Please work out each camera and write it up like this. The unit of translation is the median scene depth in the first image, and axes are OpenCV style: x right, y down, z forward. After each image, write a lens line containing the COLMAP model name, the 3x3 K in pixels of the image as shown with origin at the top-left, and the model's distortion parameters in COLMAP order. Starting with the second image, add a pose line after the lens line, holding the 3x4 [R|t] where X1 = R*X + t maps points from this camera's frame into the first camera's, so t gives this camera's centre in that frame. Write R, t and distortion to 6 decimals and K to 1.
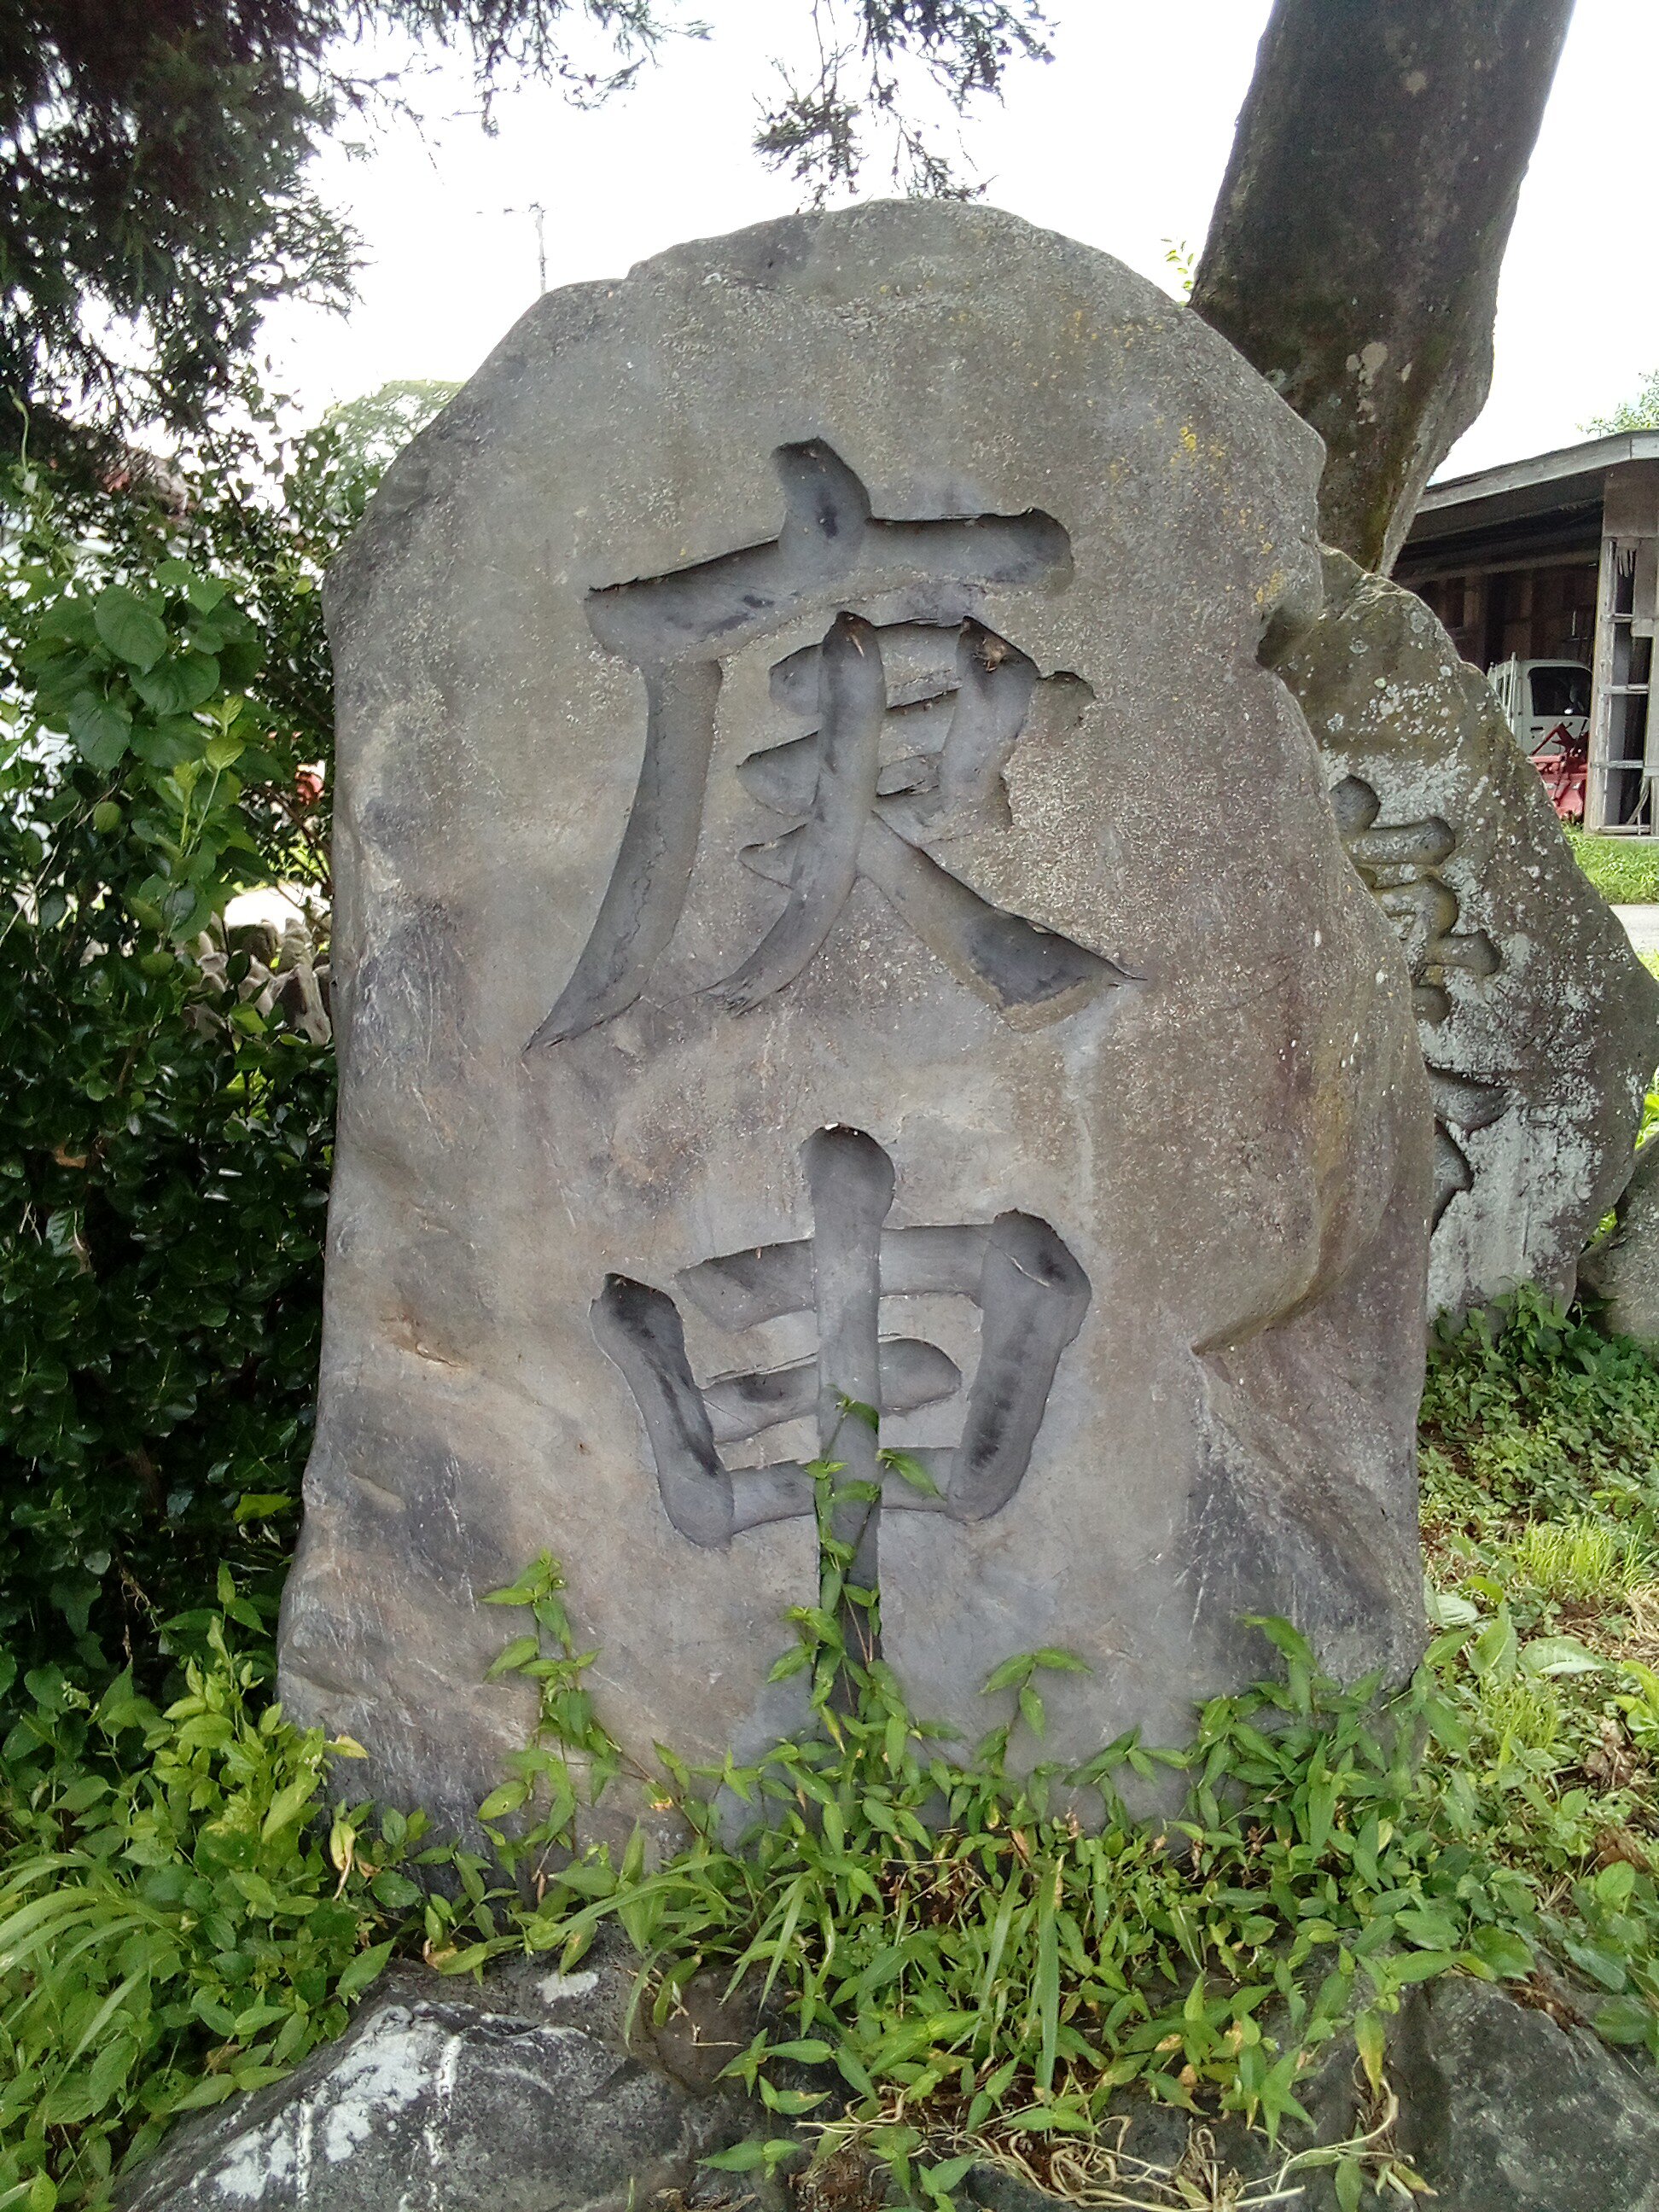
lens RADIAL K [[1836.2, 0, 819.9], [0, 1836.2, 1104.6], [0, 0, 1]] dist [0.062025, -0.096352]
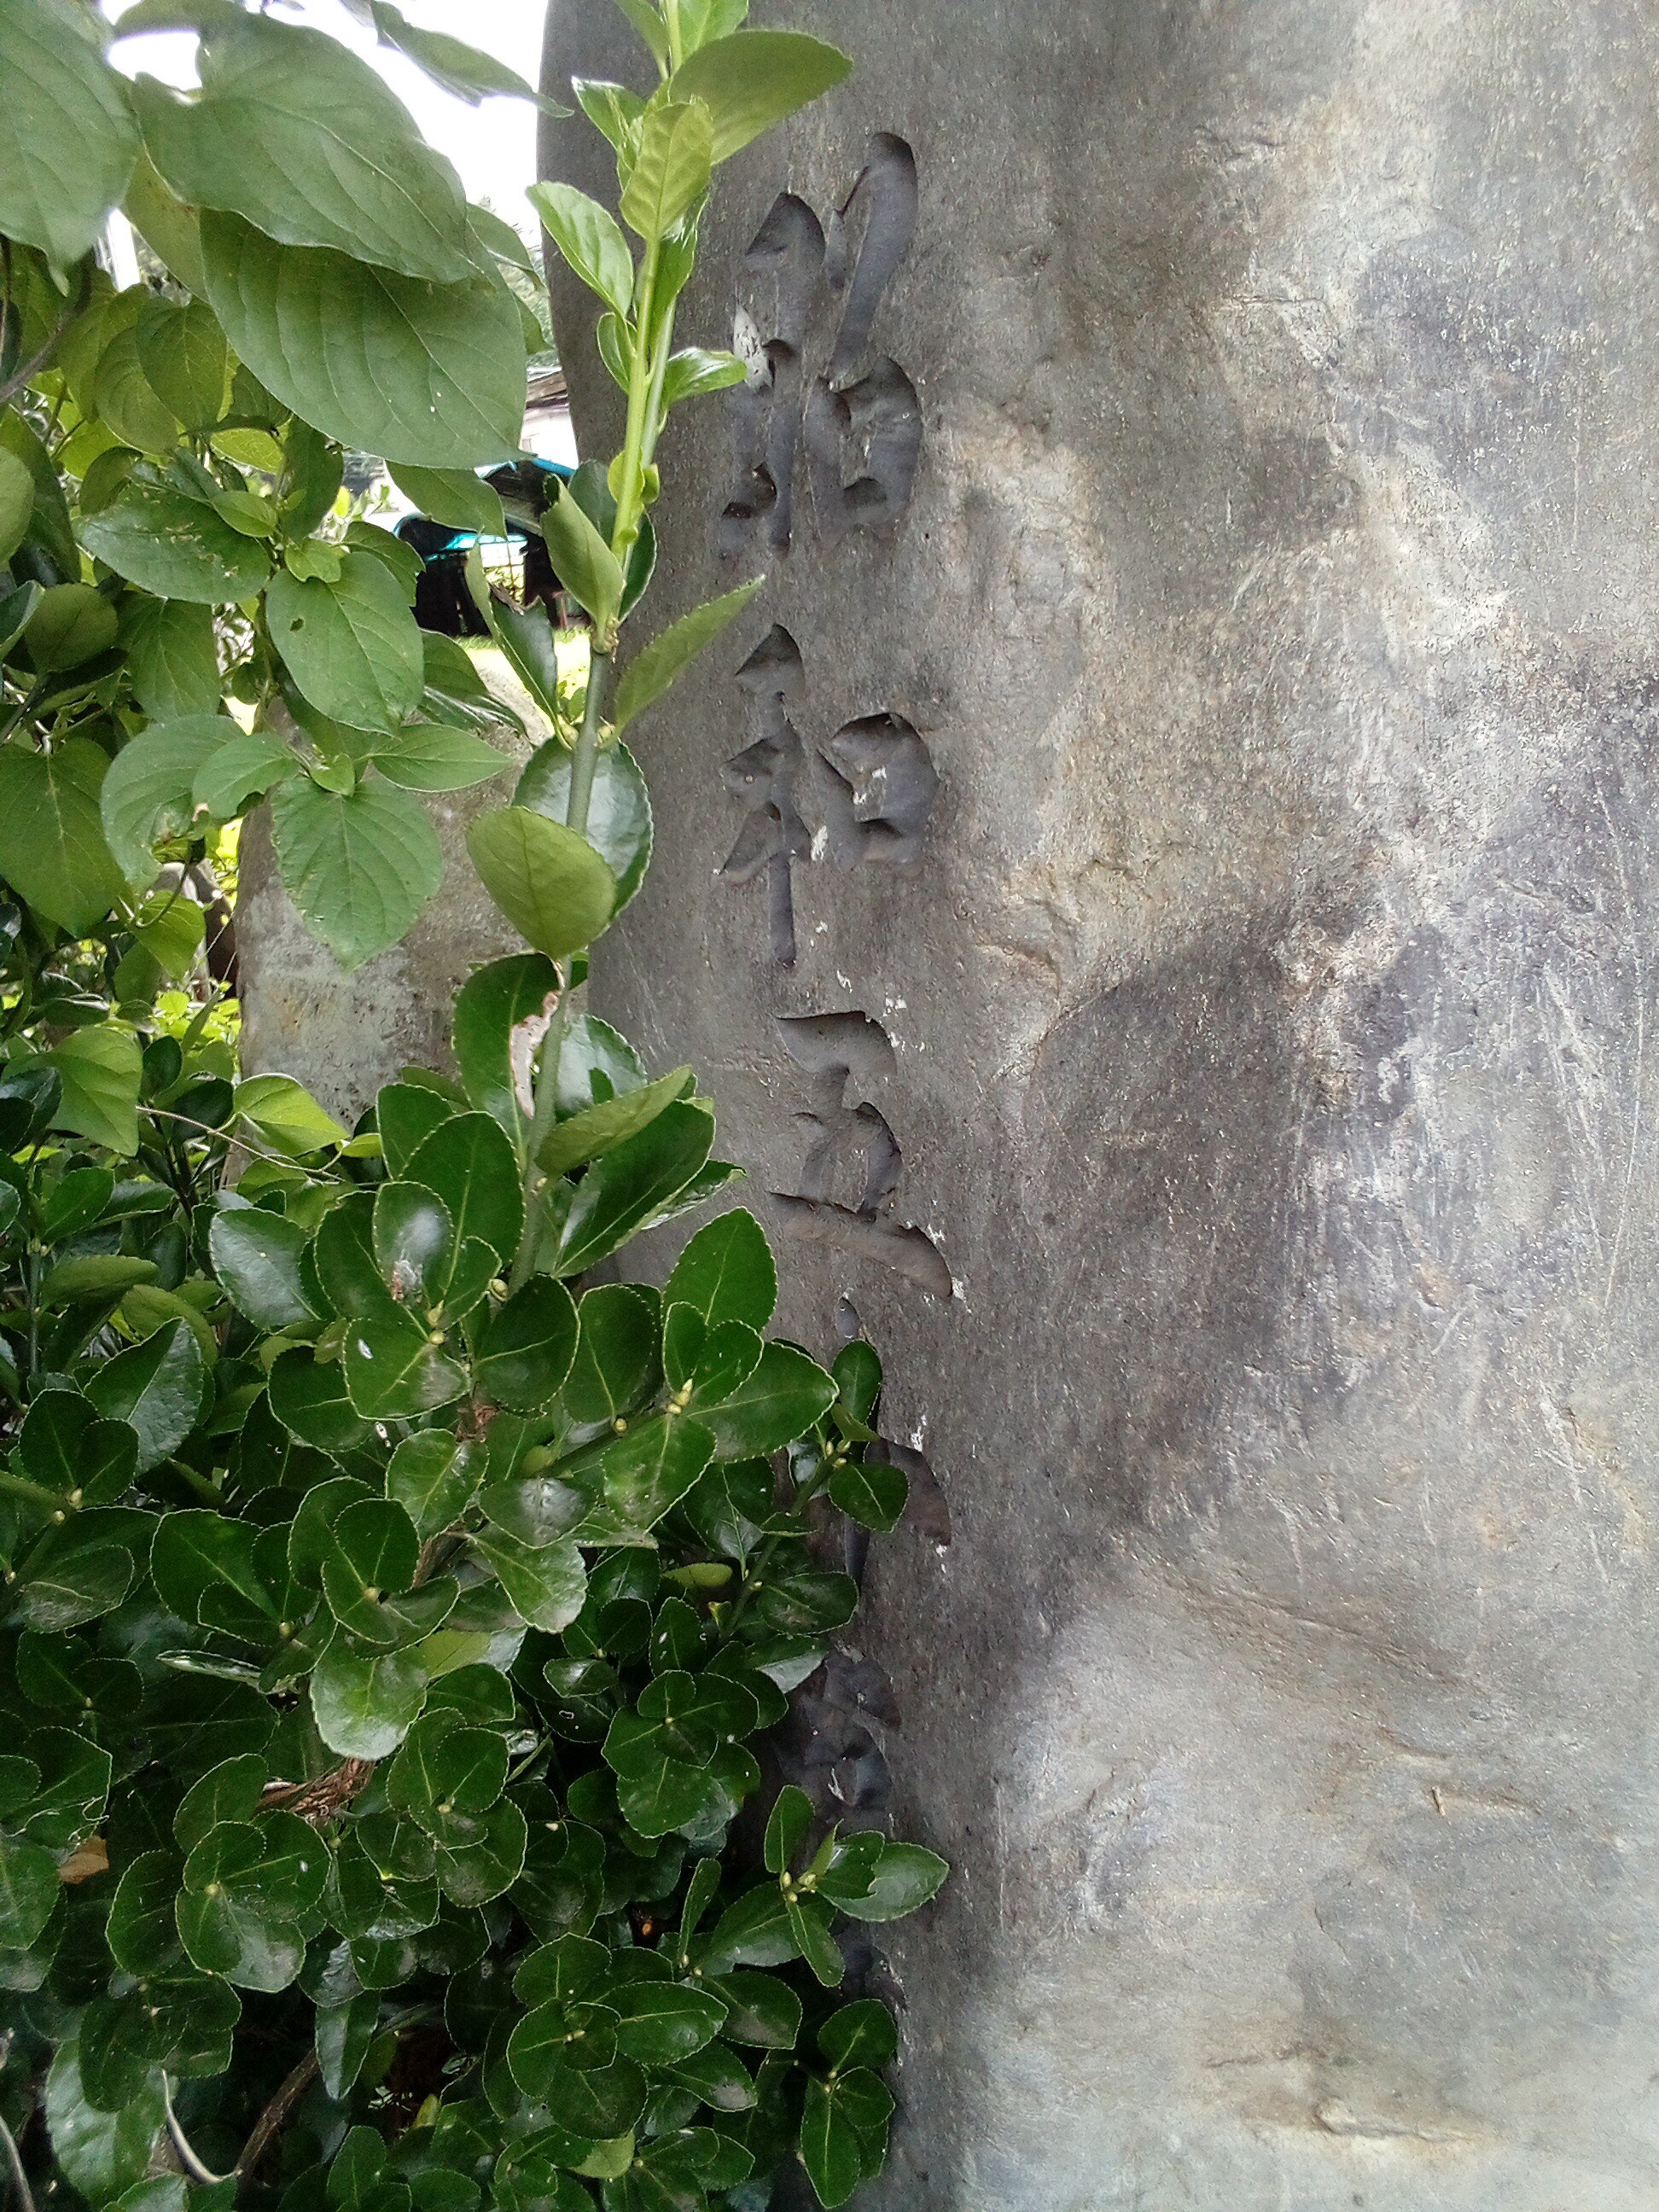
lens RADIAL K [[1836.2, 0, 829.5], [0, 1836.2, 1107.1], [0, 0, 1]] dist [0.062025, -0.096352]
pose [[0.956886, -0.157110, 0.244307, -0.169182], [0.135650, 0.985448, 0.102424, -0.041106], [-0.256844, -0.064868, 0.964274, 0.347599]]
